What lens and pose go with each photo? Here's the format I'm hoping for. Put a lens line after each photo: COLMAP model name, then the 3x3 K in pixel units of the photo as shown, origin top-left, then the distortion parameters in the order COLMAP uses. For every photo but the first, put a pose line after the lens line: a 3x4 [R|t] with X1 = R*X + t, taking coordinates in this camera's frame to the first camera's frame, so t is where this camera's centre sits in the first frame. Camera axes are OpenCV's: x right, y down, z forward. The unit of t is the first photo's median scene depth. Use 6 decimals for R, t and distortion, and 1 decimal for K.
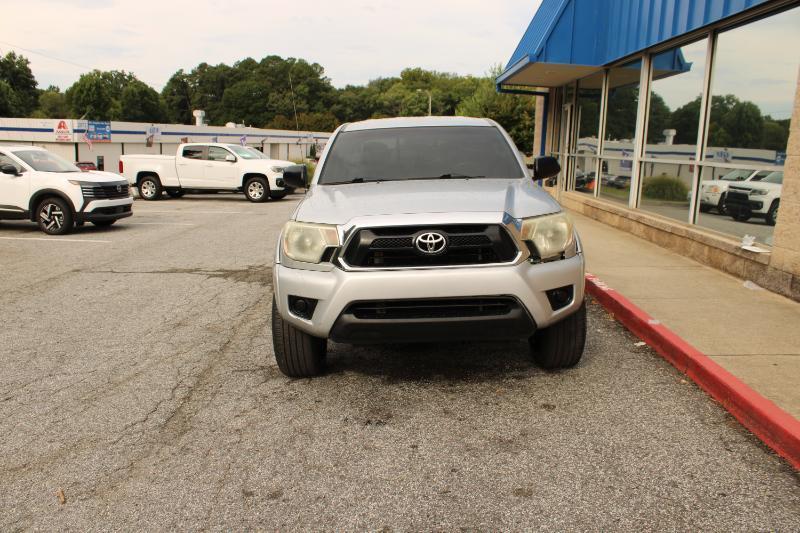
lens RADIAL K [[667.2, 0, 396.4], [0, 667.2, 273.7], [0, 0, 1]] dist [-0.172833, 0.162424]
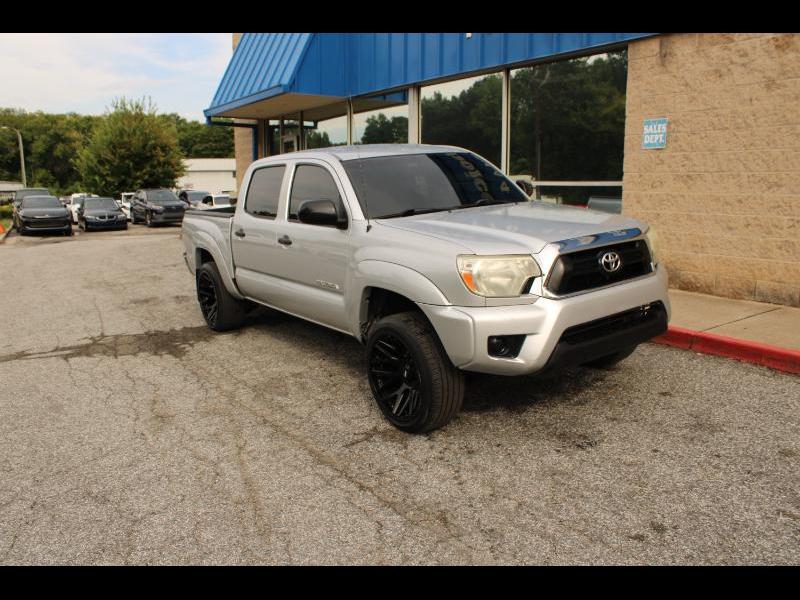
lens RADIAL K [[664.0, 0, 394.5], [0, 664.0, 305.9], [0, 0, 1]] dist [-0.174732, 0.165263]
pose [[0.816300, -0.140687, 0.560234, -0.677842], [0.142270, 0.988976, 0.041056, -0.056887], [-0.559834, 0.046191, 0.827317, 0.282321]]
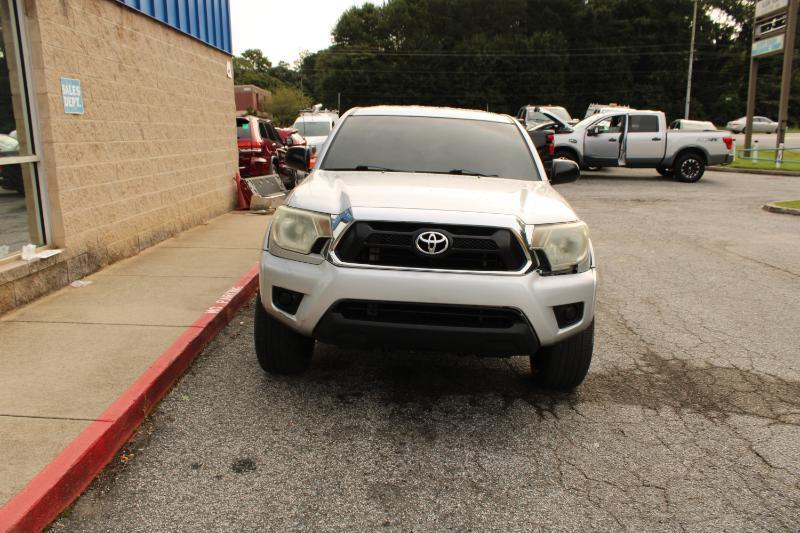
lens RADIAL K [[661.2, 0, 400.0], [0, 661.2, 266.5], [0, 0, 1]] dist [-0.171268, 0.161171]
pose [[-0.999749, -0.009422, -0.020325, 0.151022], [-0.016466, 0.924221, 0.381504, -0.513029], [0.015191, 0.381743, -0.924144, 2.605045]]
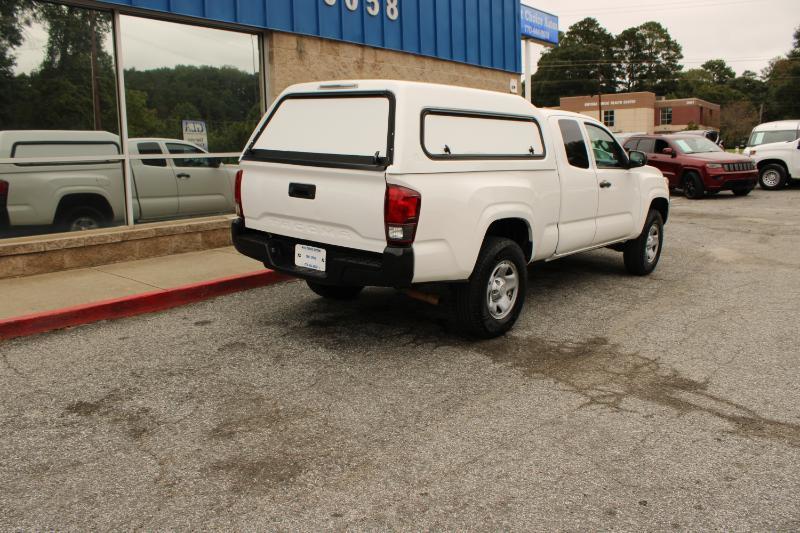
lens RADIAL K [[661.8, 0, 398.4], [0, 661.8, 261.1], [0, 0, 1]] dist [-0.169046, 0.159556]
pose [[-0.791683, -0.108263, 0.601262, -0.694541], [0.114374, 0.940508, 0.319944, -0.504609], [-0.600130, 0.322063, -0.732202, 2.677293]]
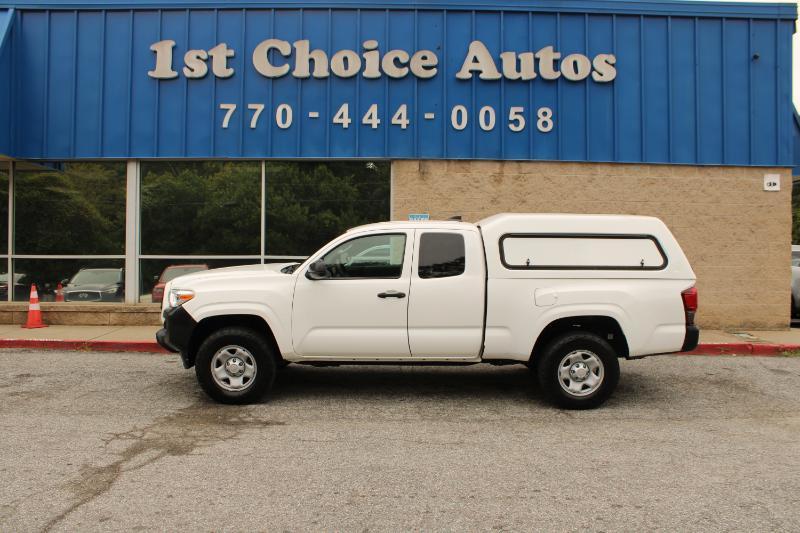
lens RADIAL K [[667.2, 0, 396.4], [0, 667.2, 273.7], [0, 0, 1]] dist [-0.172833, 0.162424]
pose [[-0.025407, -0.045896, 0.998623, -1.631749], [0.183727, 0.981715, 0.049794, -0.282709], [-0.982649, 0.184740, -0.016510, 1.381812]]
